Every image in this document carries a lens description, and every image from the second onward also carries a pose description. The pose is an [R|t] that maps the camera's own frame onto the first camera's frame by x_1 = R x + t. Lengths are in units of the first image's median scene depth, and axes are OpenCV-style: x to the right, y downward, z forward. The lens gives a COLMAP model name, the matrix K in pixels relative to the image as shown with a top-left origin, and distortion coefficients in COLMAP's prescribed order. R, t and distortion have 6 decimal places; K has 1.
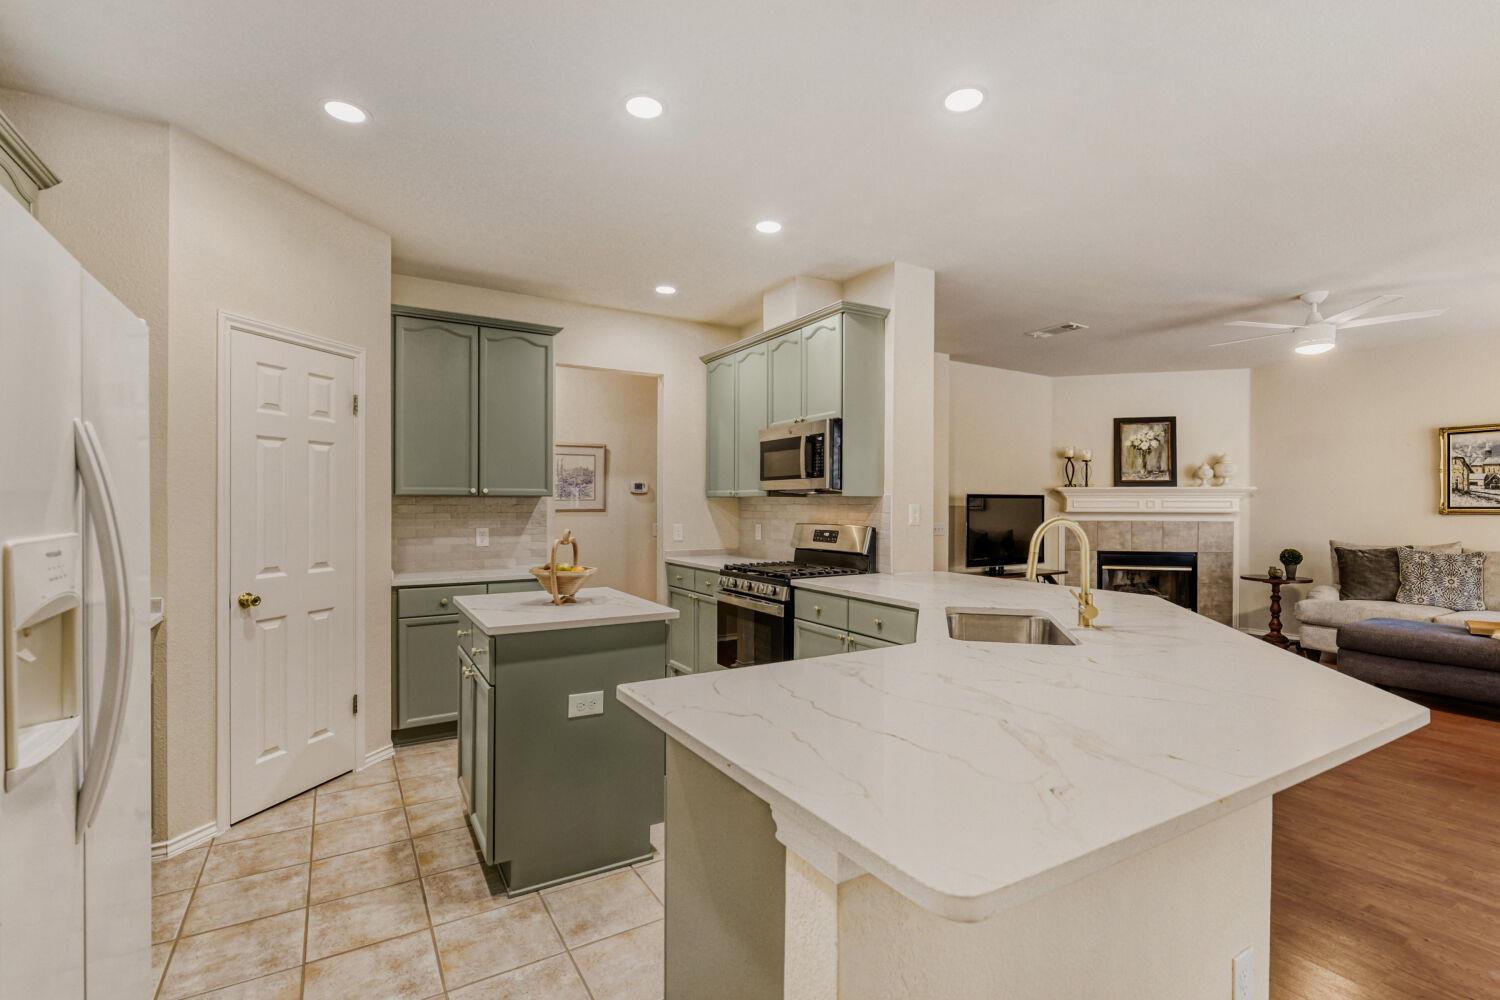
lens RADIAL K [[695.0, 0, 750.8], [0, 695.0, 506.8], [0, 0, 1]] dist [0.004772, 0.000741]
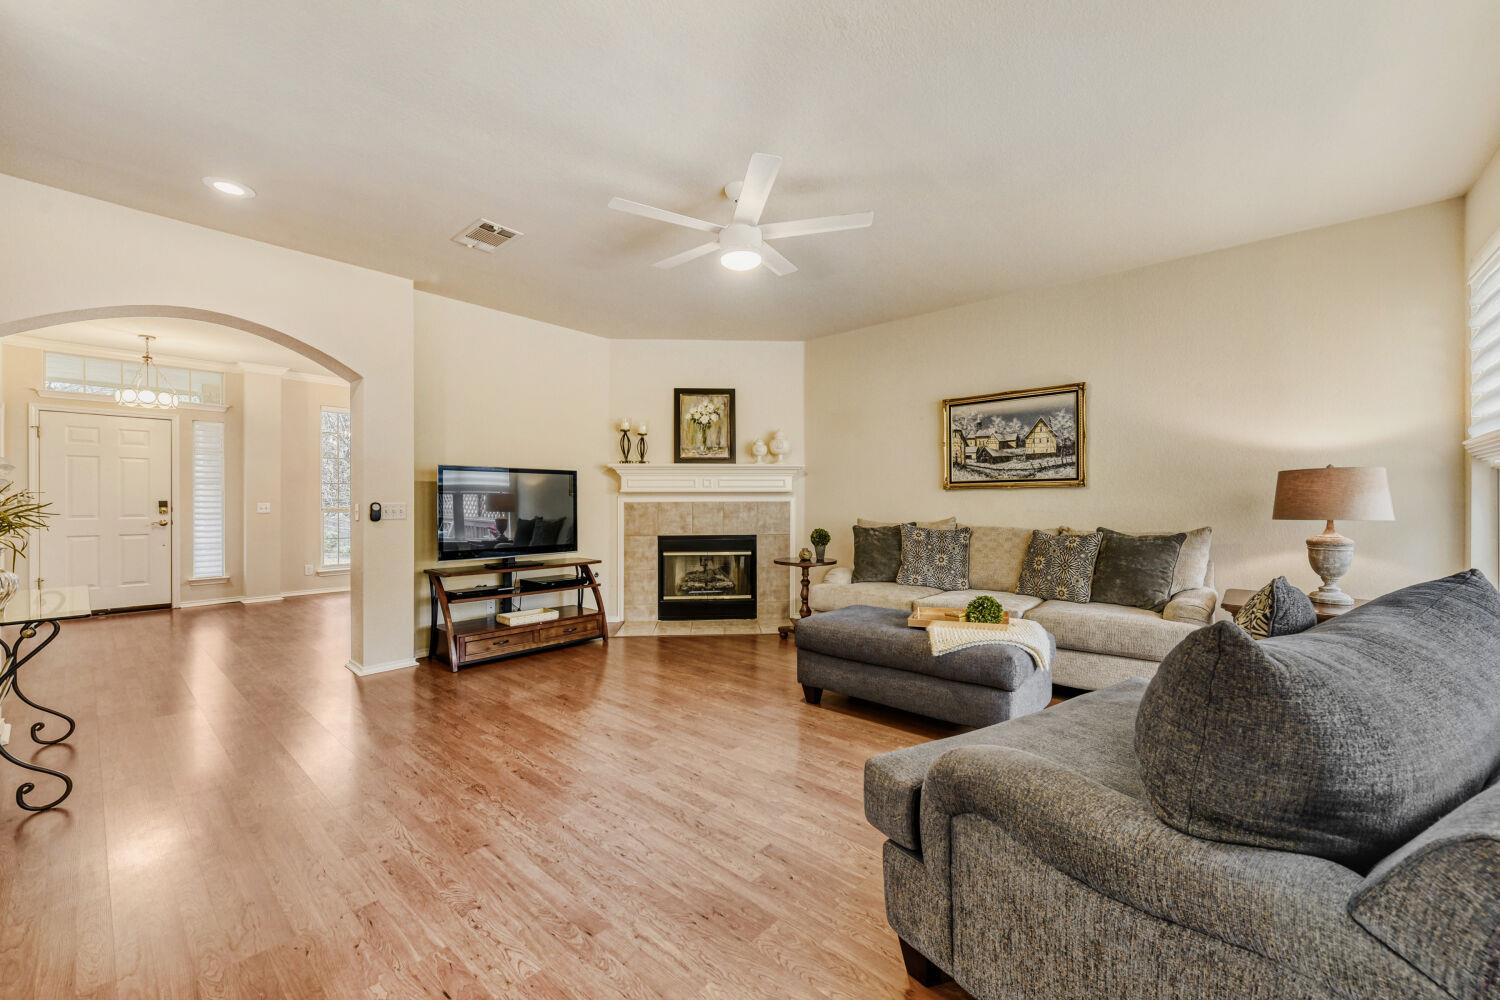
lens RADIAL K [[592.1, 0, 750.2], [0, 592.1, 510.7], [0, 0, 1]] dist [-0.001749, 0.000010]
pose [[0.953684, -0.009638, 0.300657, 0.398097], [0.006095, 0.999901, 0.012719, 0.023033], [-0.300750, -0.010298, 0.953647, 0.246528]]
